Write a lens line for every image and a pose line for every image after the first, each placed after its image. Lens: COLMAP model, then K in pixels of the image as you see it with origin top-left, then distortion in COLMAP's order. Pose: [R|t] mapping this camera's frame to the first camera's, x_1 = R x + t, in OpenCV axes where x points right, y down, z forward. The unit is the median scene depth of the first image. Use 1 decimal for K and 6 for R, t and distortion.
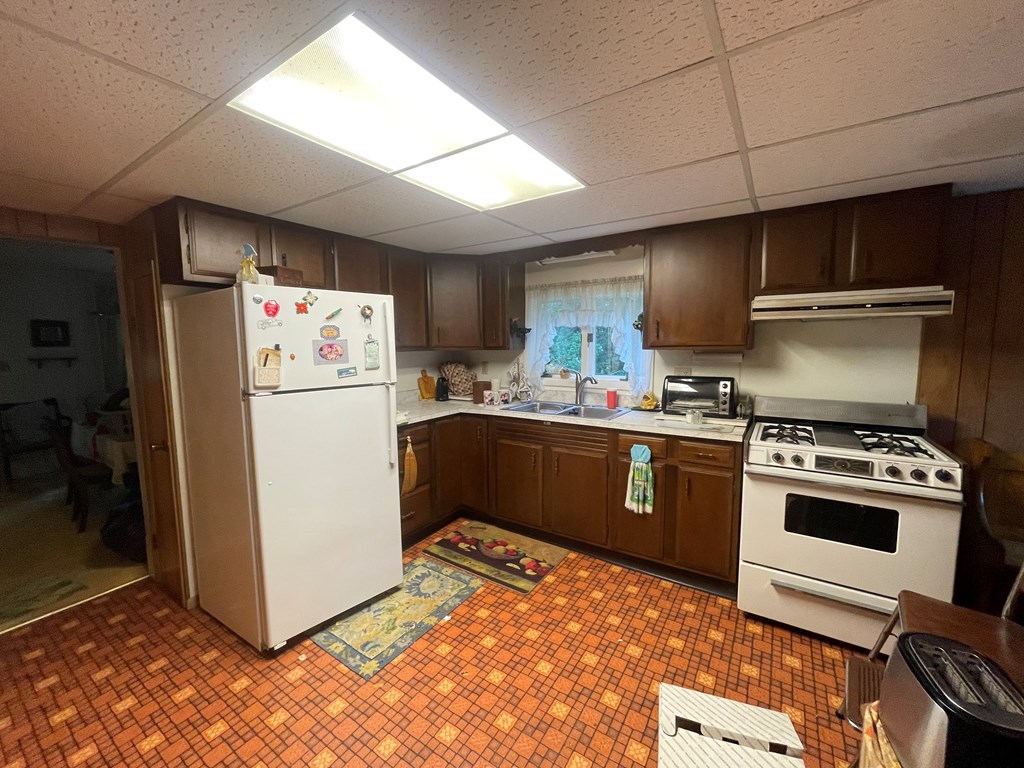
lens RADIAL K [[412.0, 0, 510.0], [0, 412.0, 380.4], [0, 0, 1]] dist [-0.002112, -0.000241]
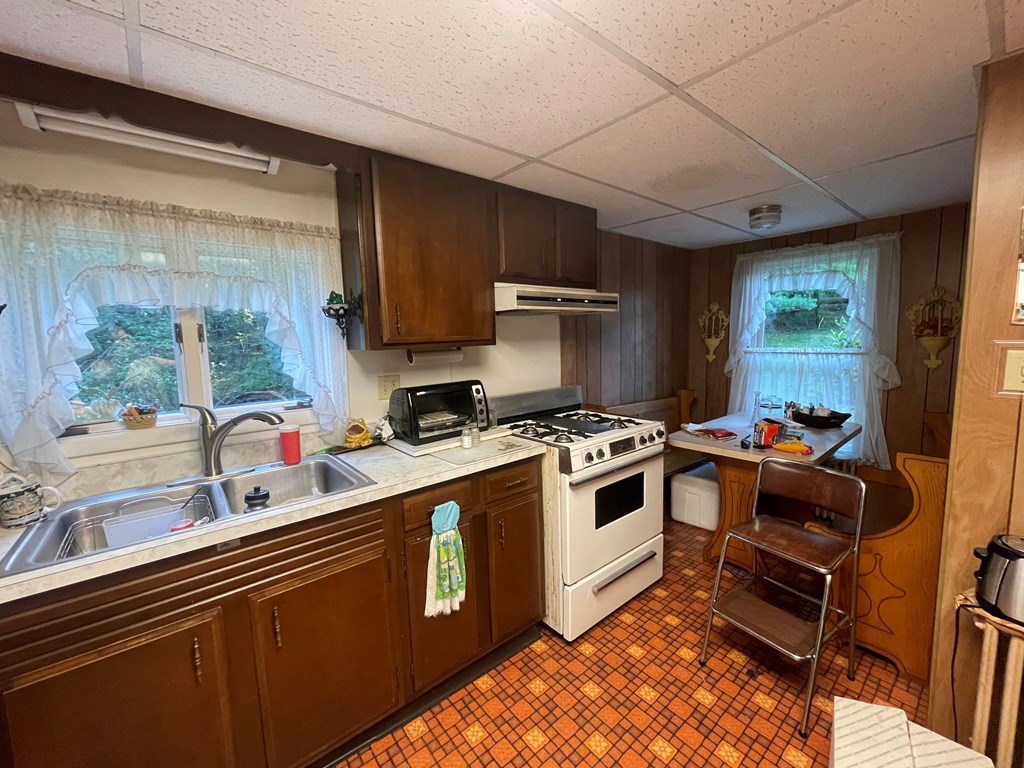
lens RADIAL K [[412.0, 0, 510.0], [0, 412.0, 380.4], [0, 0, 1]] dist [-0.002112, -0.000241]
pose [[0.293578, -0.104027, 0.950258, -0.220114], [0.113074, 0.990861, 0.073538, -0.060037], [-0.949224, 0.085860, 0.302658, 0.713778]]
